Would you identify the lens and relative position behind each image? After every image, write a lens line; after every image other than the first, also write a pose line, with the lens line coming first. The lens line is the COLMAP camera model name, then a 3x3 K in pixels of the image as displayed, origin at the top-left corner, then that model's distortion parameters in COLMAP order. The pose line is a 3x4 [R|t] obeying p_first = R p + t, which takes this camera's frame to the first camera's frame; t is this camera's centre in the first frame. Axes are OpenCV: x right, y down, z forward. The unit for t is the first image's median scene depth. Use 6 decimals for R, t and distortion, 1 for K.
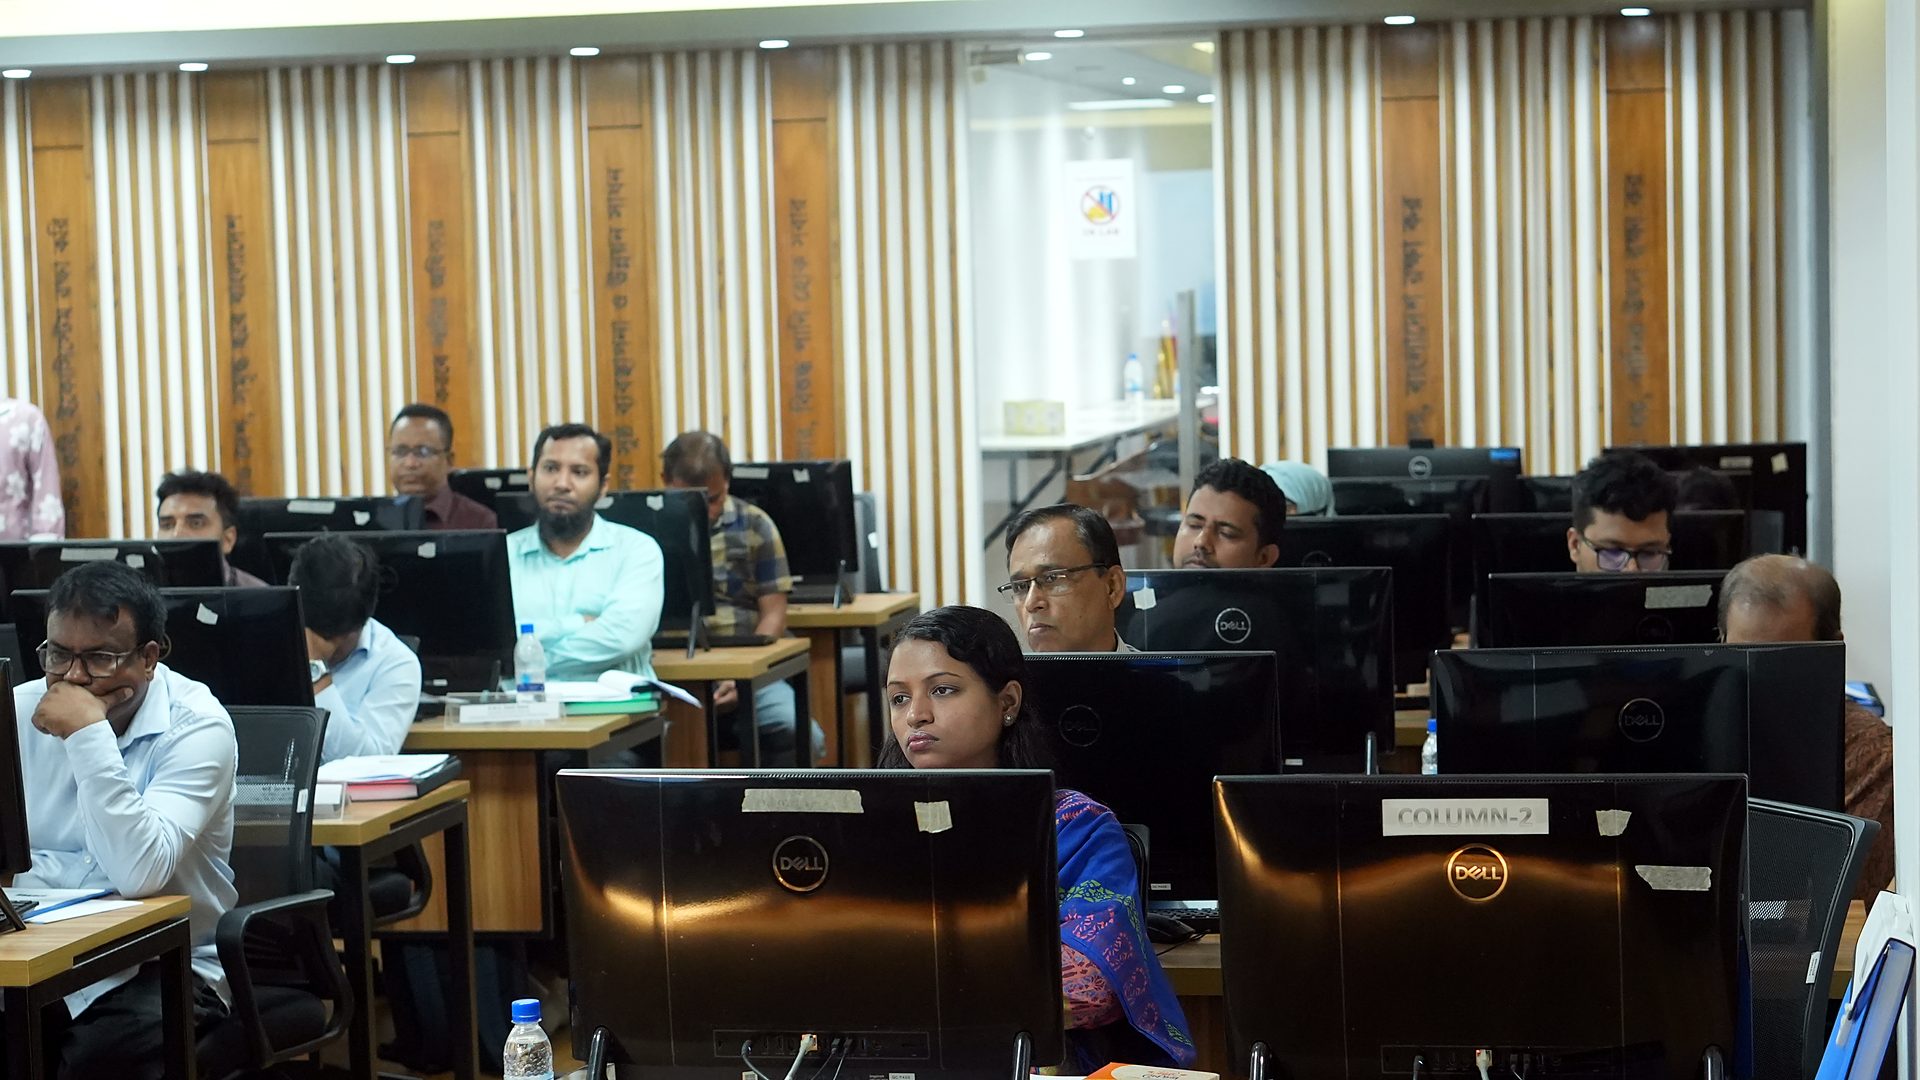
lens RADIAL K [[4114.7, 0, 960.0], [0, 4114.7, 540.0], [0, 0, 1]] dist [0.076446, -0.015221]
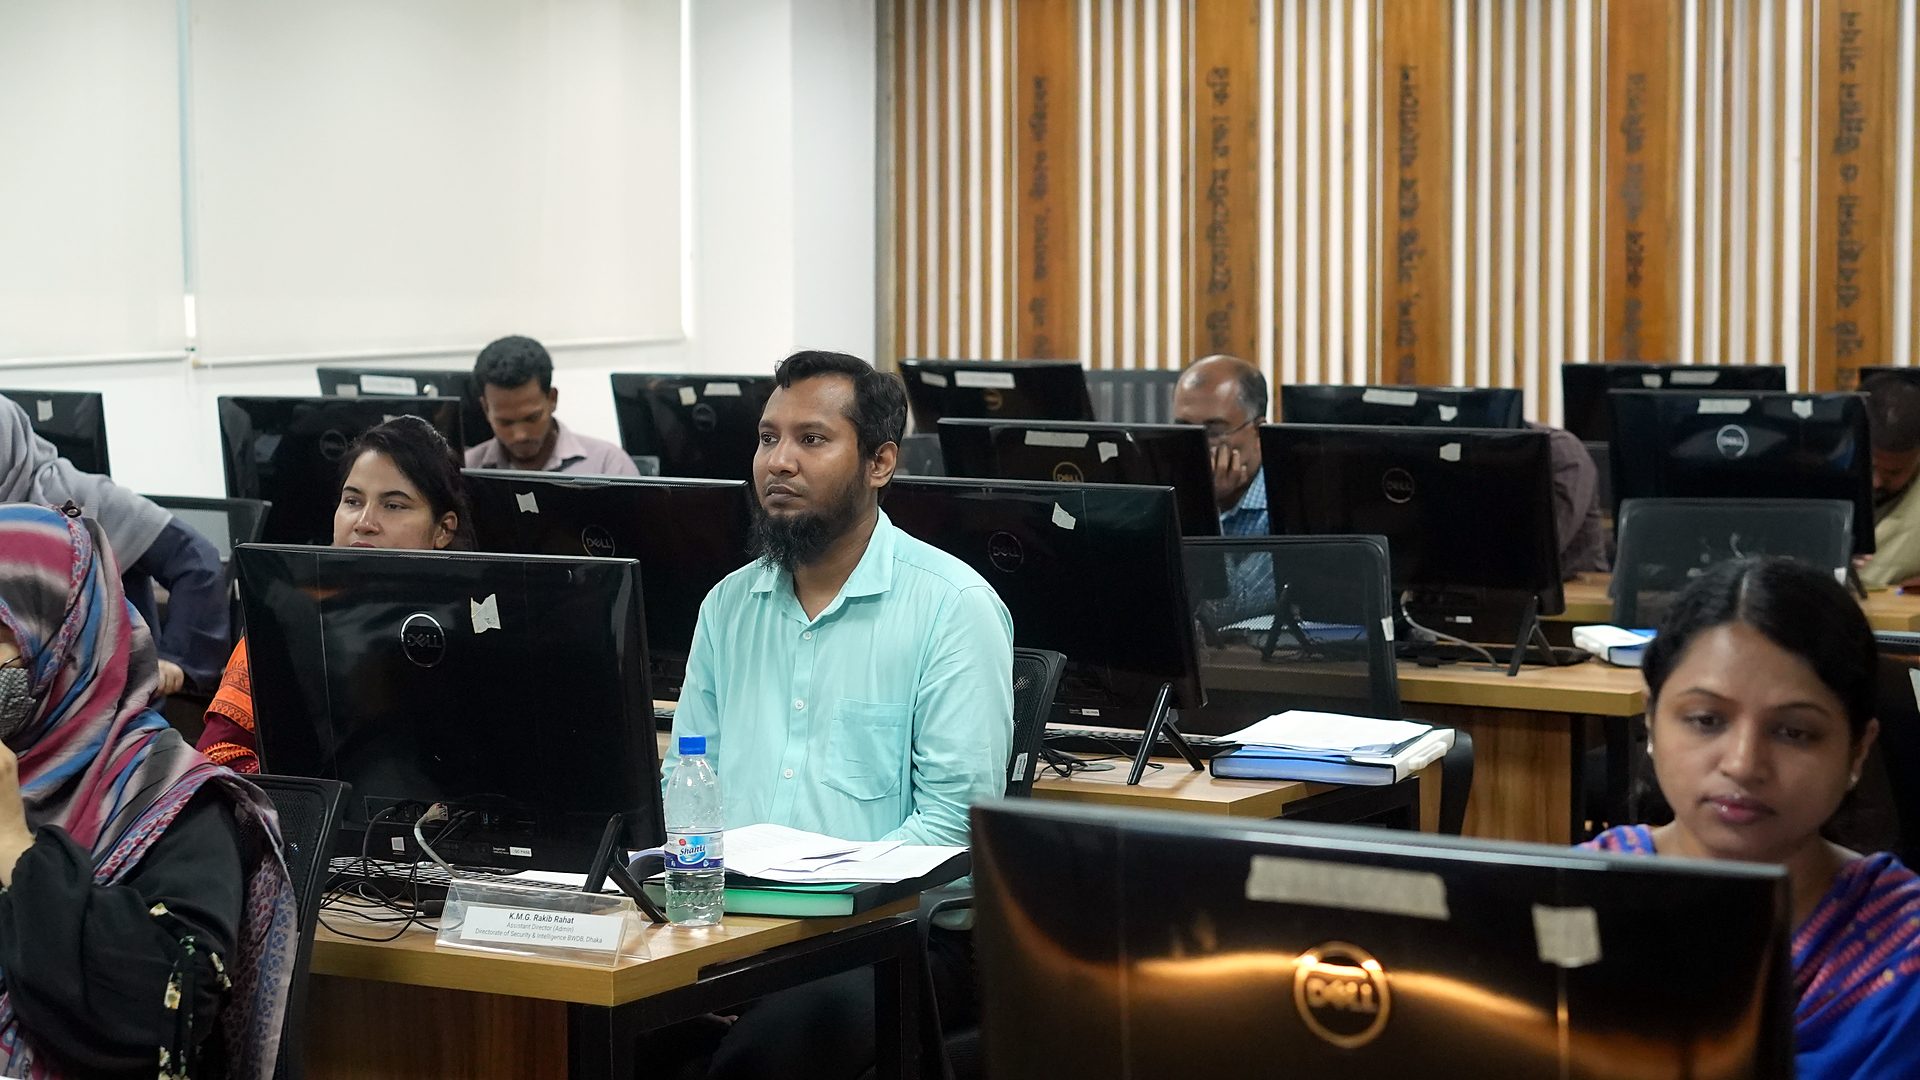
lens RADIAL K [[4100.3, 0, 960.0], [0, 4100.3, 540.0], [0, 0, 1]] dist [0.089628, -0.110793]
pose [[0.939666, 0.052669, -0.338014, 0.034219], [-0.045495, 0.998540, 0.029119, 0.000449], [0.339054, -0.011985, 0.940691, 0.152273]]
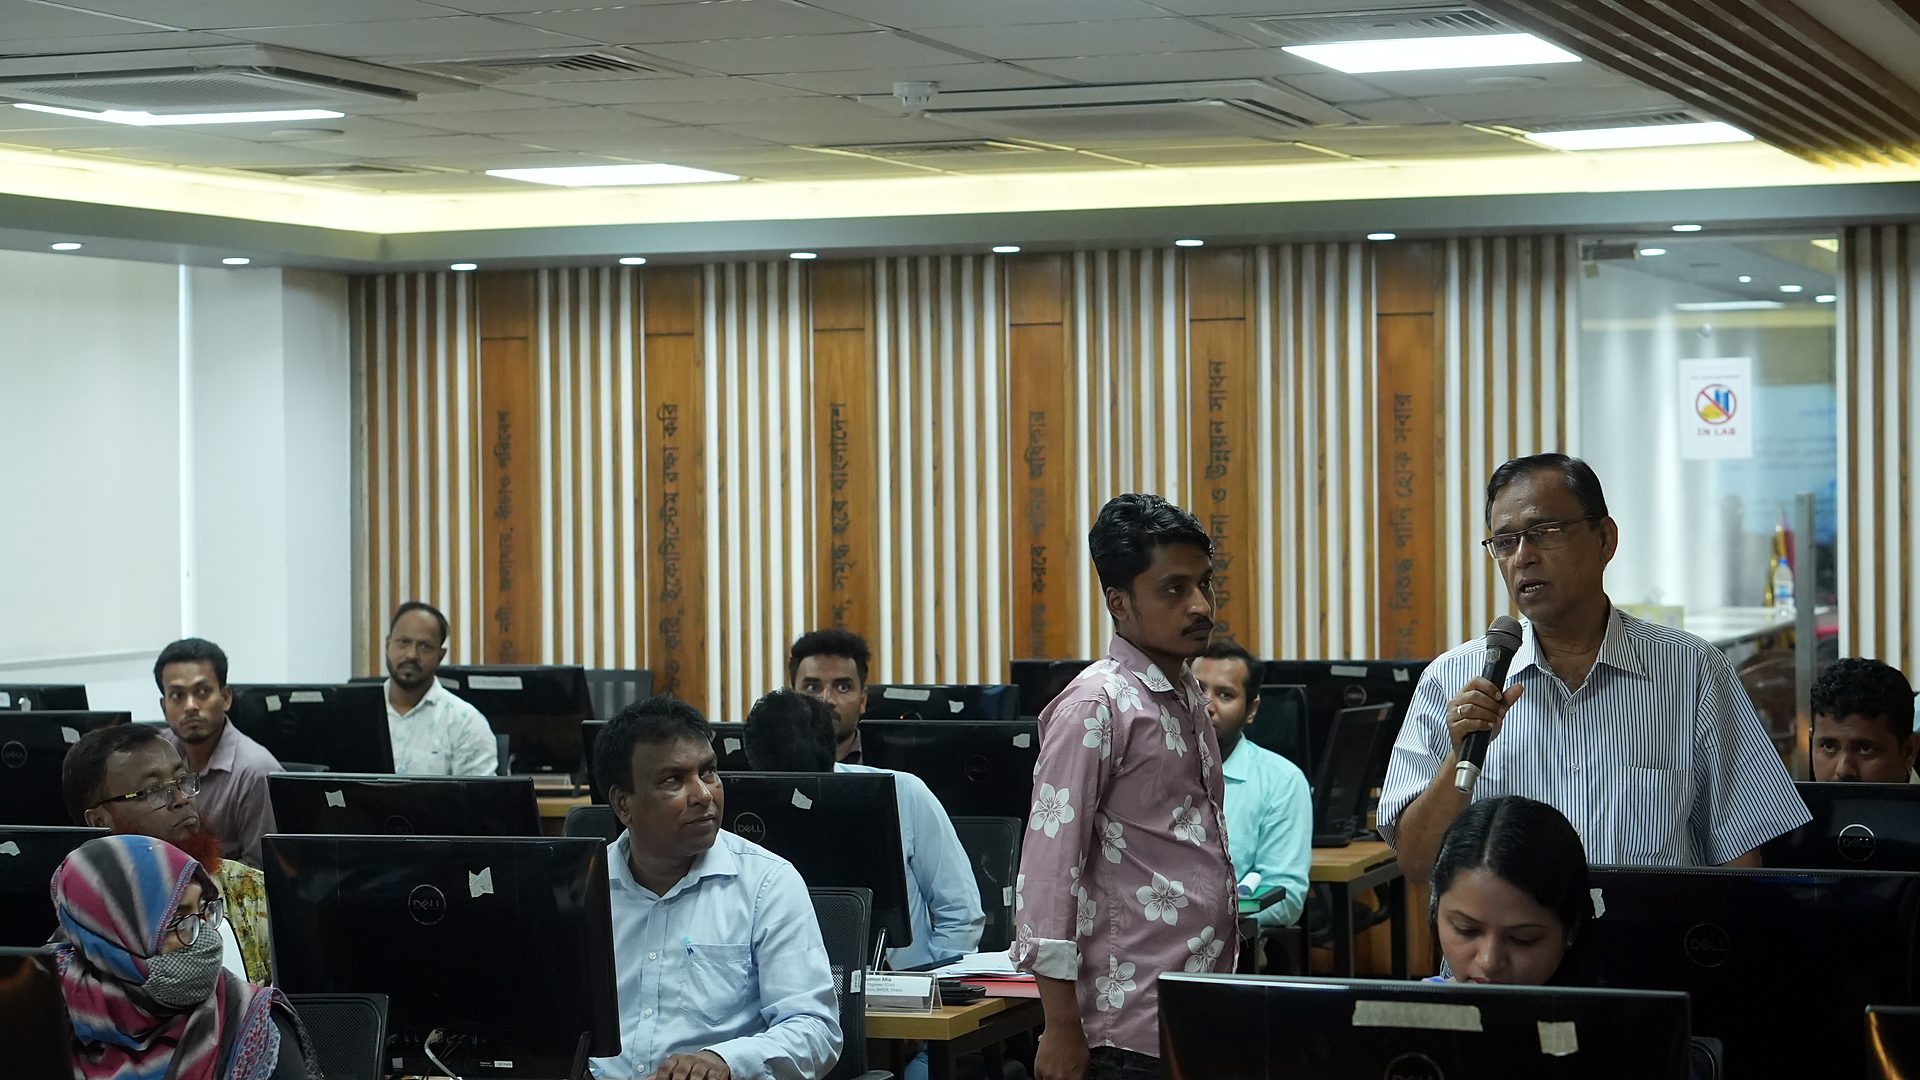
lens RADIAL K [[4100.3, 0, 960.0], [0, 4100.3, 540.0], [0, 0, 1]] dist [0.089628, -0.110793]
pose [[0.989606, 0.019164, -0.142524, -0.003445], [-0.026038, 0.998578, -0.046519, 0.000396], [0.141430, 0.049747, 0.988698, 0.017406]]
